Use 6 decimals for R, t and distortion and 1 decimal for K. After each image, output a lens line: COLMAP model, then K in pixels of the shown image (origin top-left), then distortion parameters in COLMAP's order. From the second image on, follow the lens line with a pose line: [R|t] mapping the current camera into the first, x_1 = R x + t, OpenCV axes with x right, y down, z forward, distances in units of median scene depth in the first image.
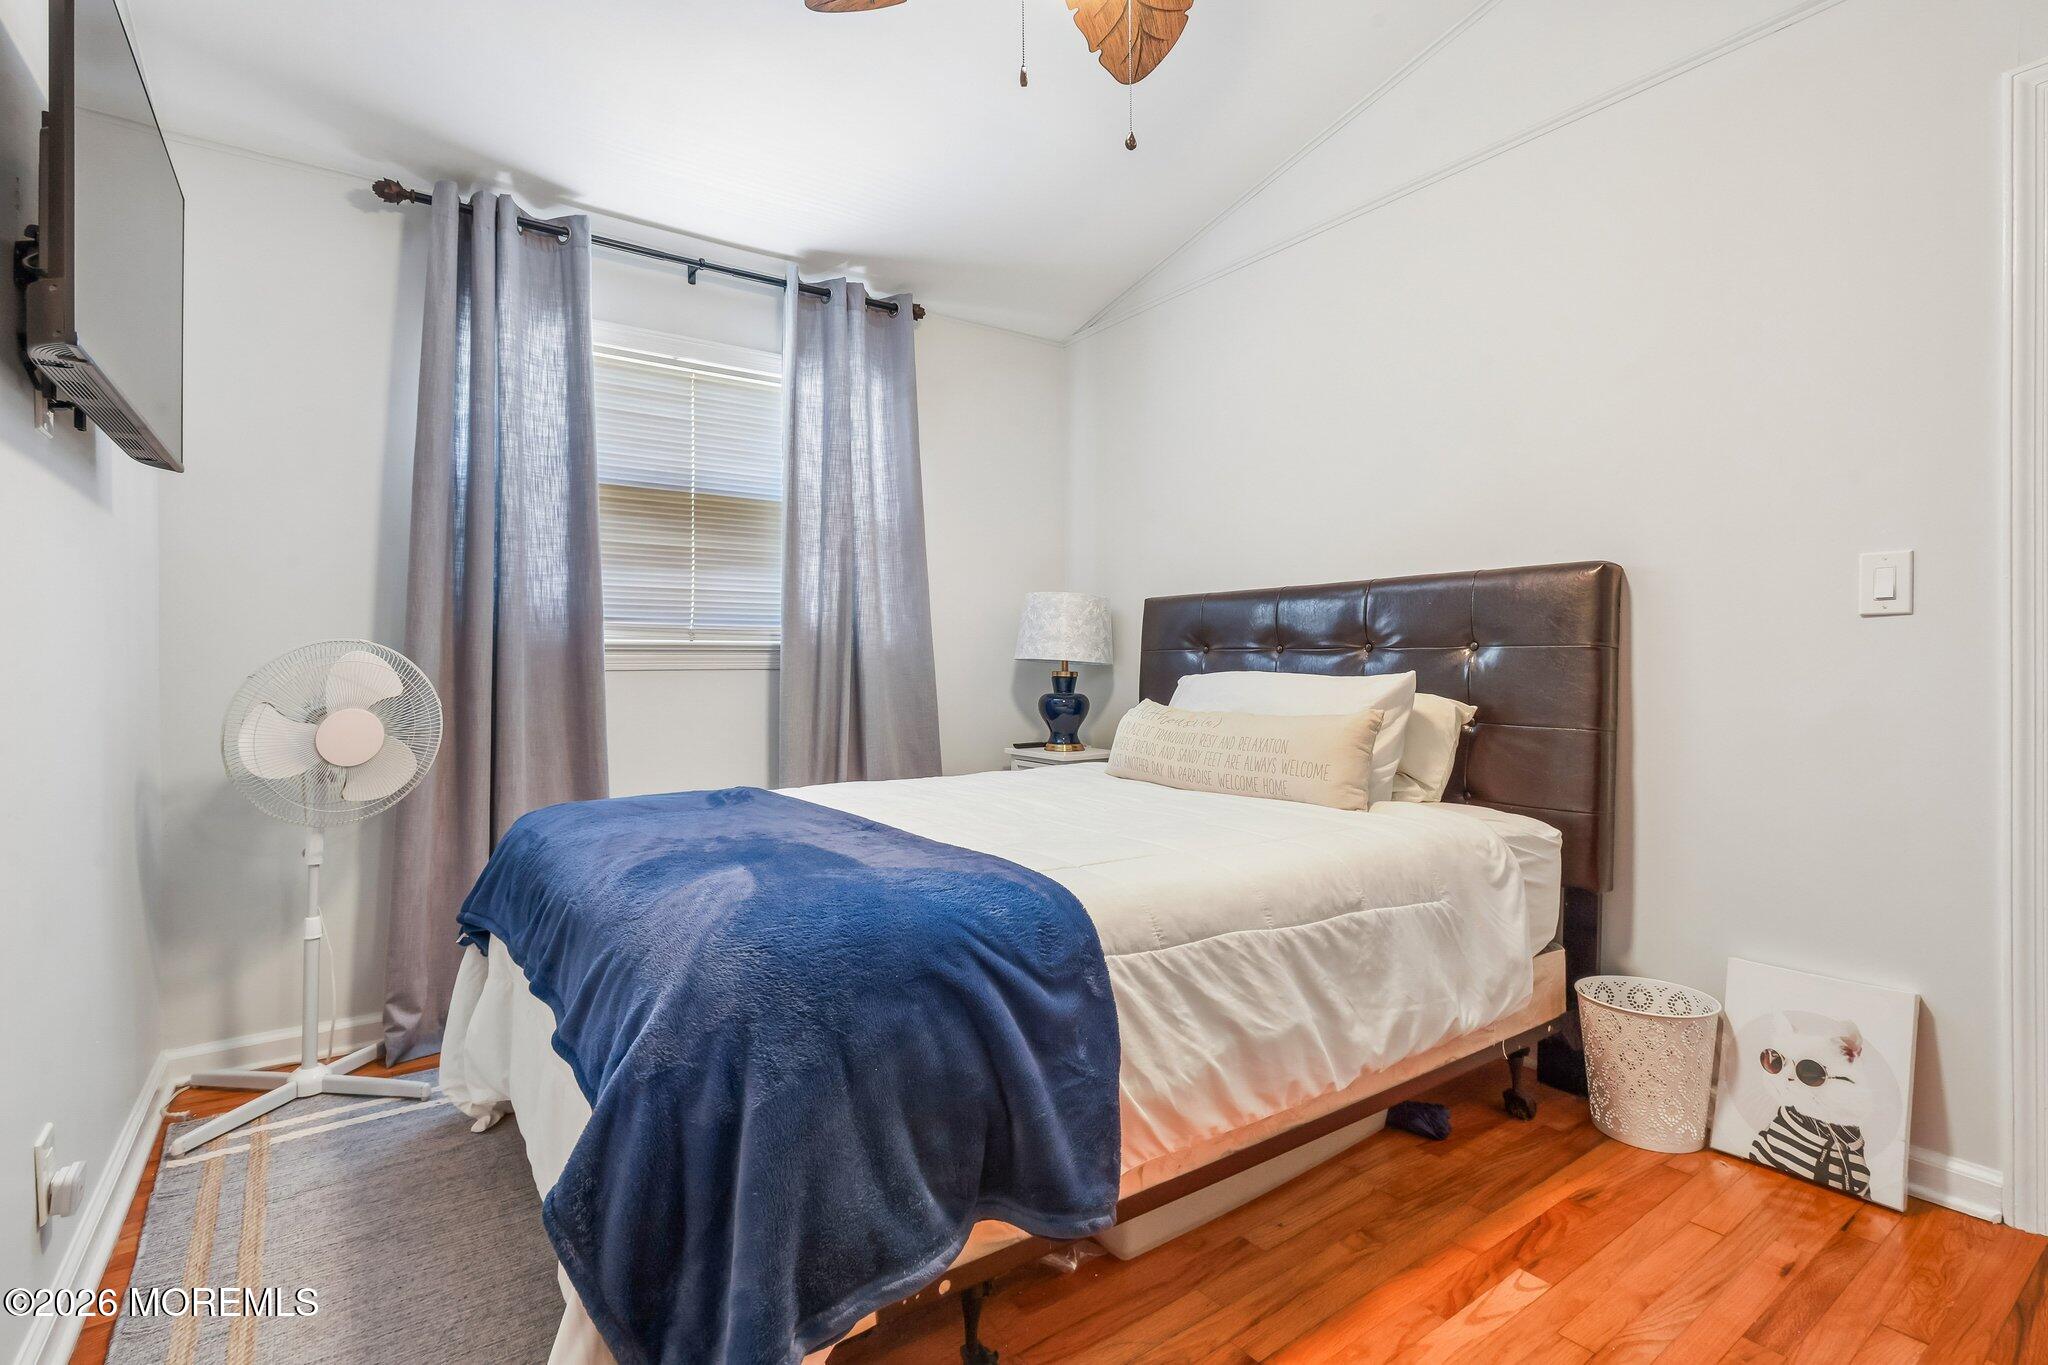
lens RADIAL K [[950.6, 0, 1014.9], [0, 950.6, 679.4], [0, 0, 1]] dist [-0.000126, 0.000061]
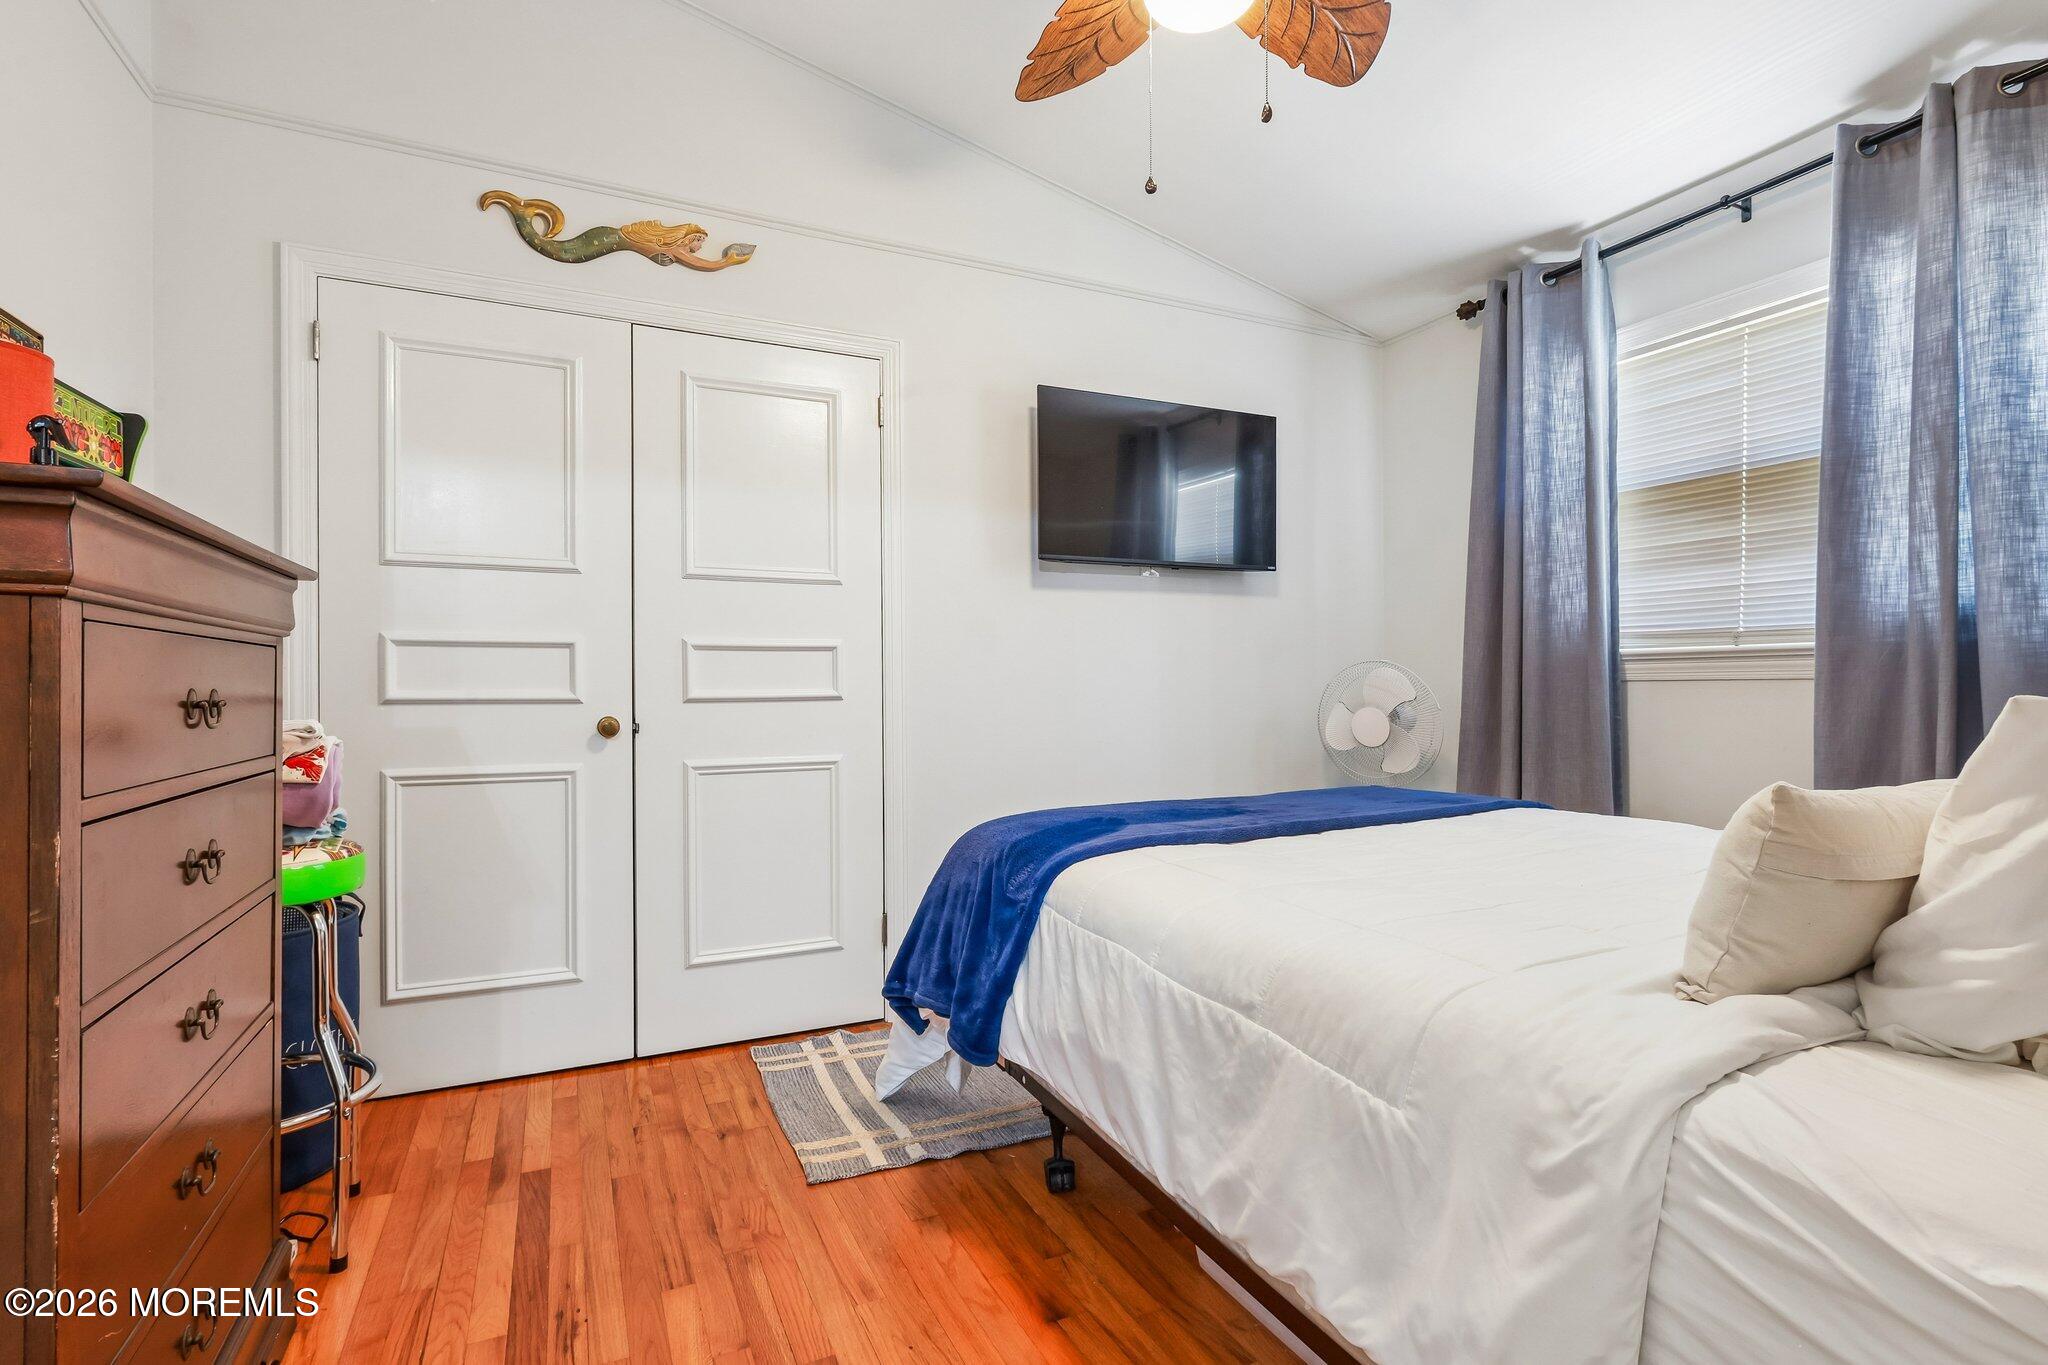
lens RADIAL K [[950.6, 0, 1014.9], [0, 950.6, 679.4], [0, 0, 1]] dist [-0.000126, 0.000061]
pose [[-0.168226, 0.003481, -0.985742, 0.677720], [-0.002504, 0.999989, 0.003959, -0.013548], [0.985745, 0.003134, -0.168215, 0.570704]]
